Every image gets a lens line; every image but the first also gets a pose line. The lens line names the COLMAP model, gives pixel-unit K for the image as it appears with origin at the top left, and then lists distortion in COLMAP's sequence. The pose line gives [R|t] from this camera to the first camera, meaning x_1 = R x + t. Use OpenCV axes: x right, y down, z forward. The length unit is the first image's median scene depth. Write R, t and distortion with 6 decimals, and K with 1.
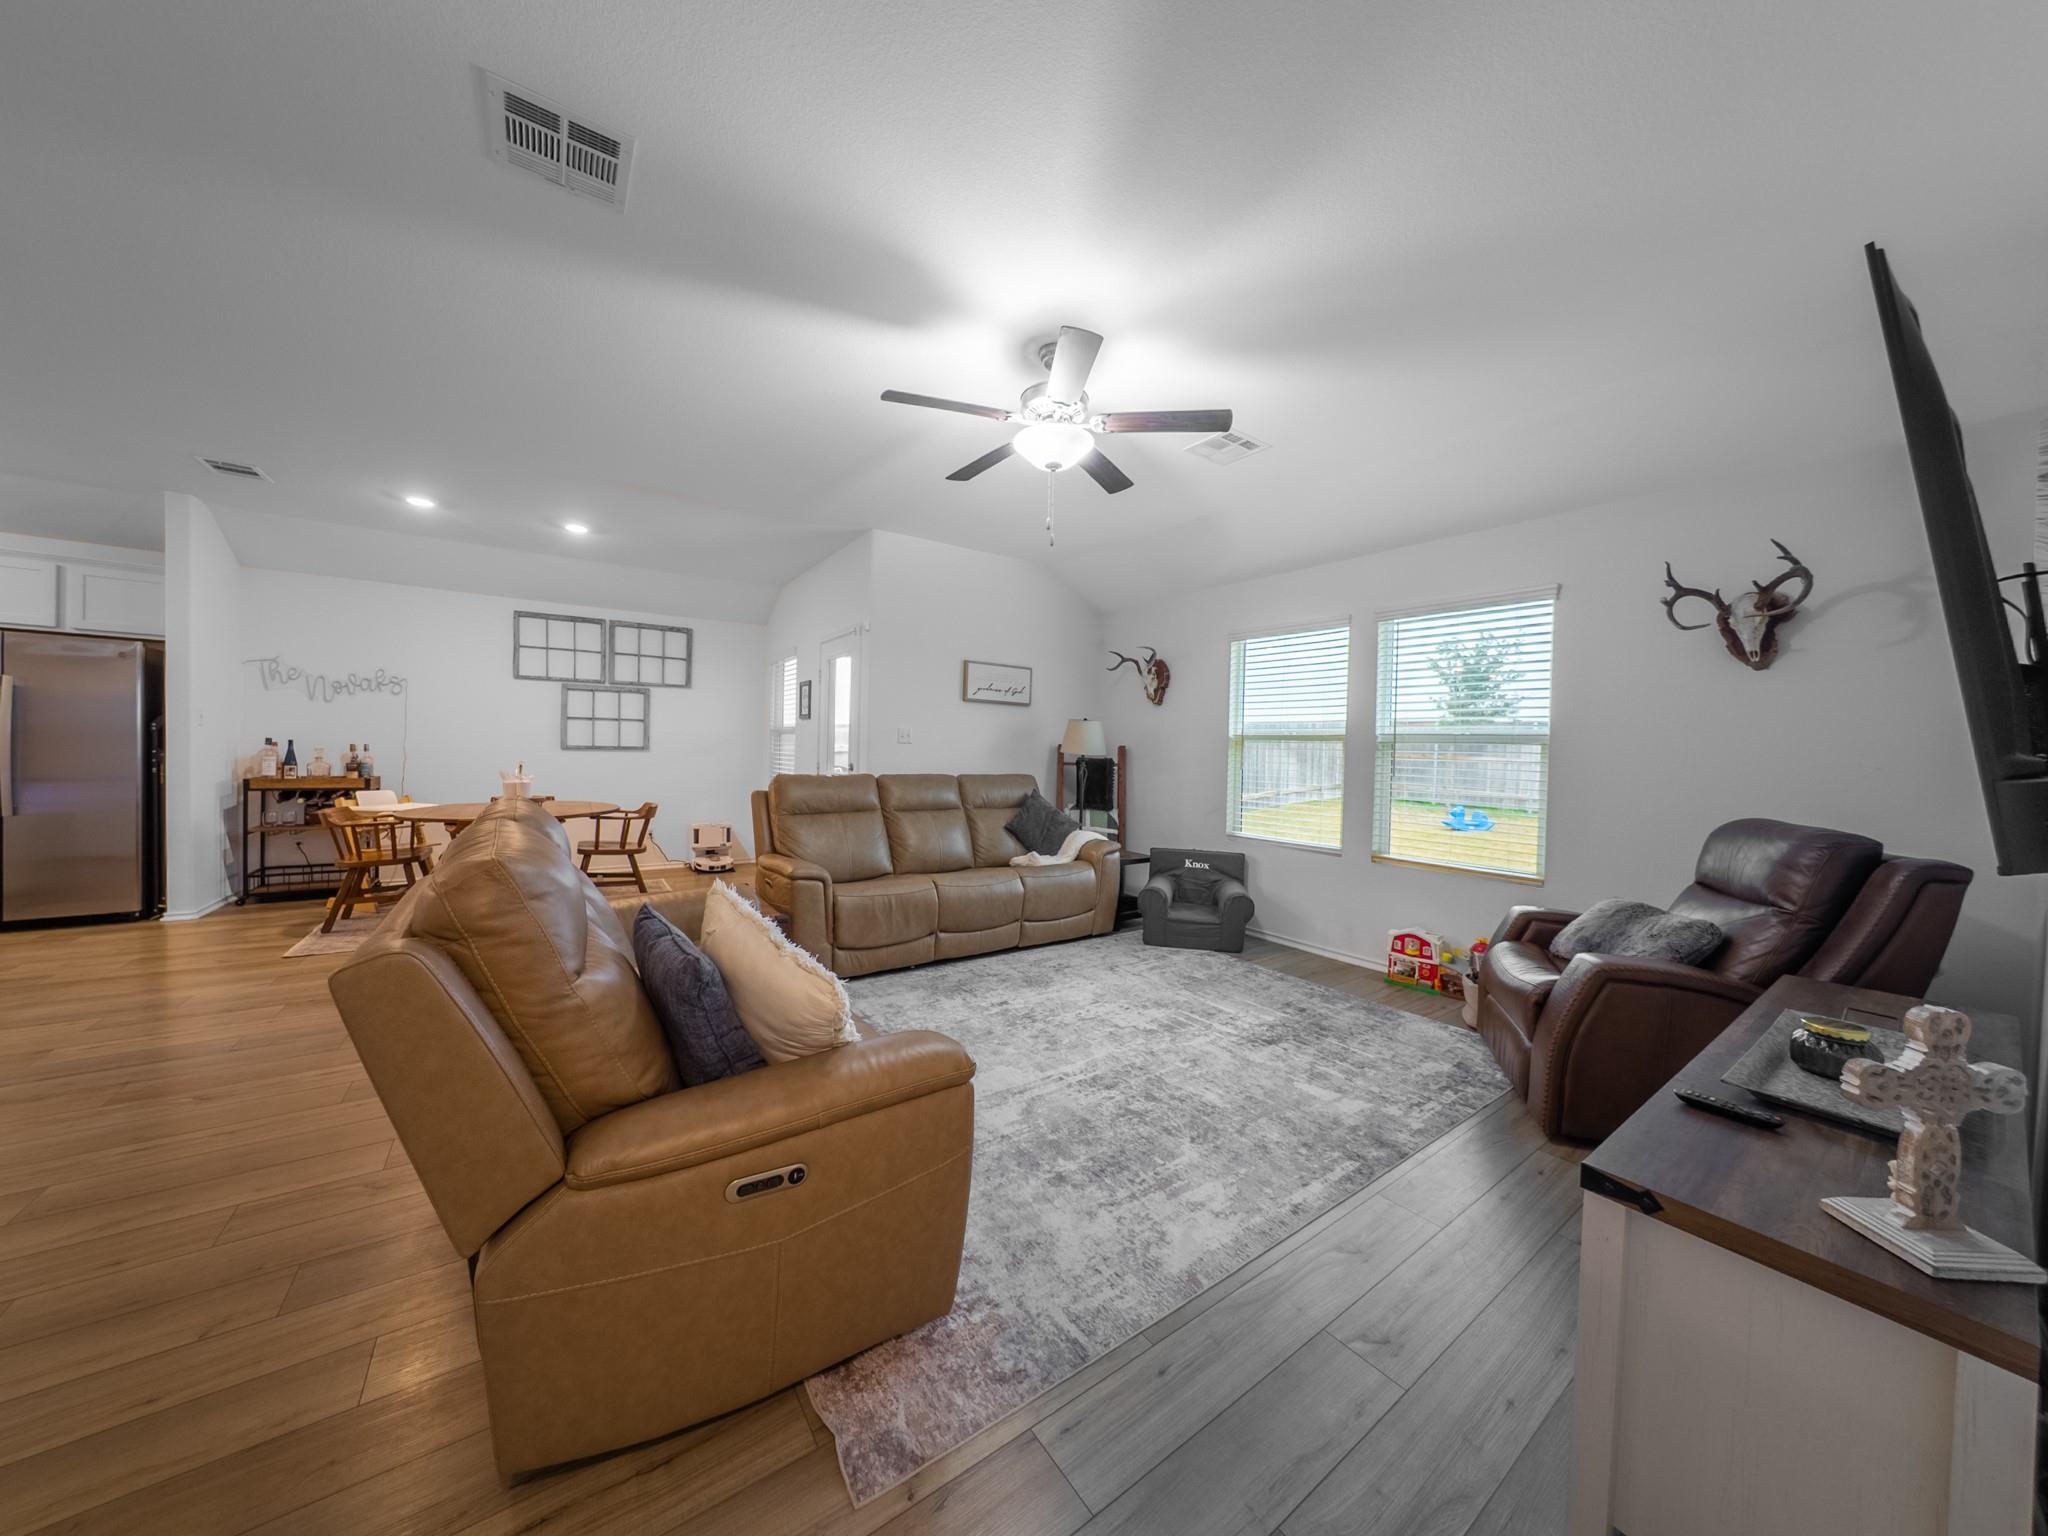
lens RADIAL K [[708.6, 0, 1009.7], [0, 708.6, 761.2], [0, 0, 1]] dist [-0.050236, 0.011469]
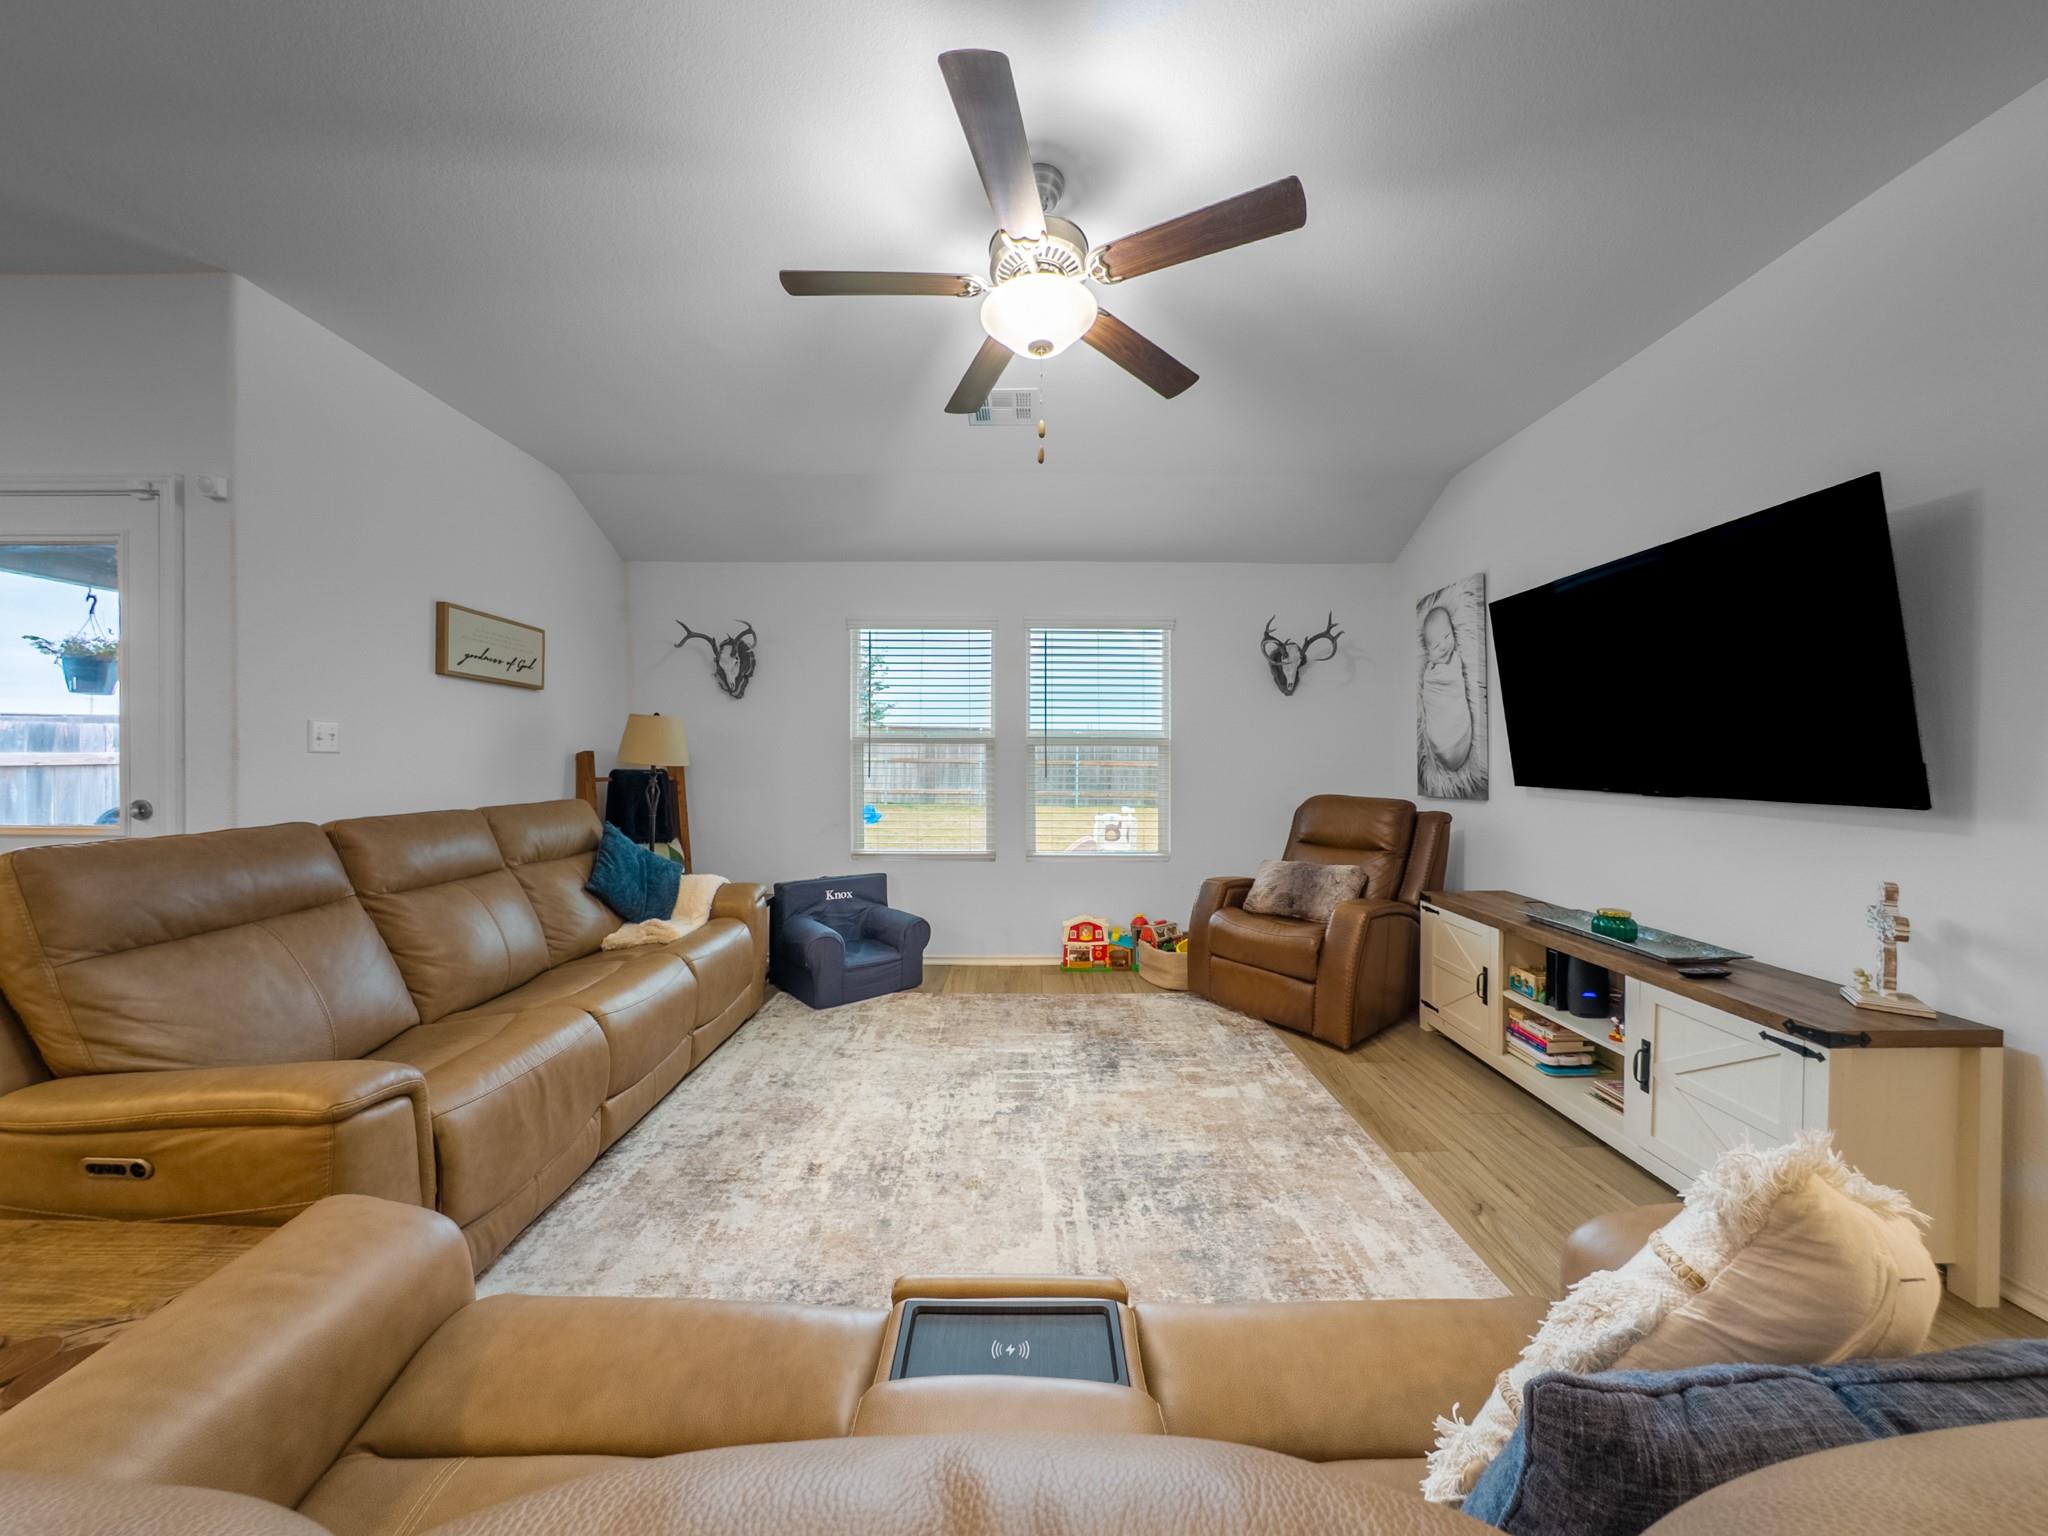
lens RADIAL K [[708.6, 0, 1009.7], [0, 708.6, 761.2], [0, 0, 1]] dist [-0.050236, 0.011469]
pose [[0.552419, -0.025180, 0.833186, -0.377042], [0.025883, 0.999580, 0.013047, -0.018206], [-0.833165, 0.014358, 0.552839, 0.462928]]
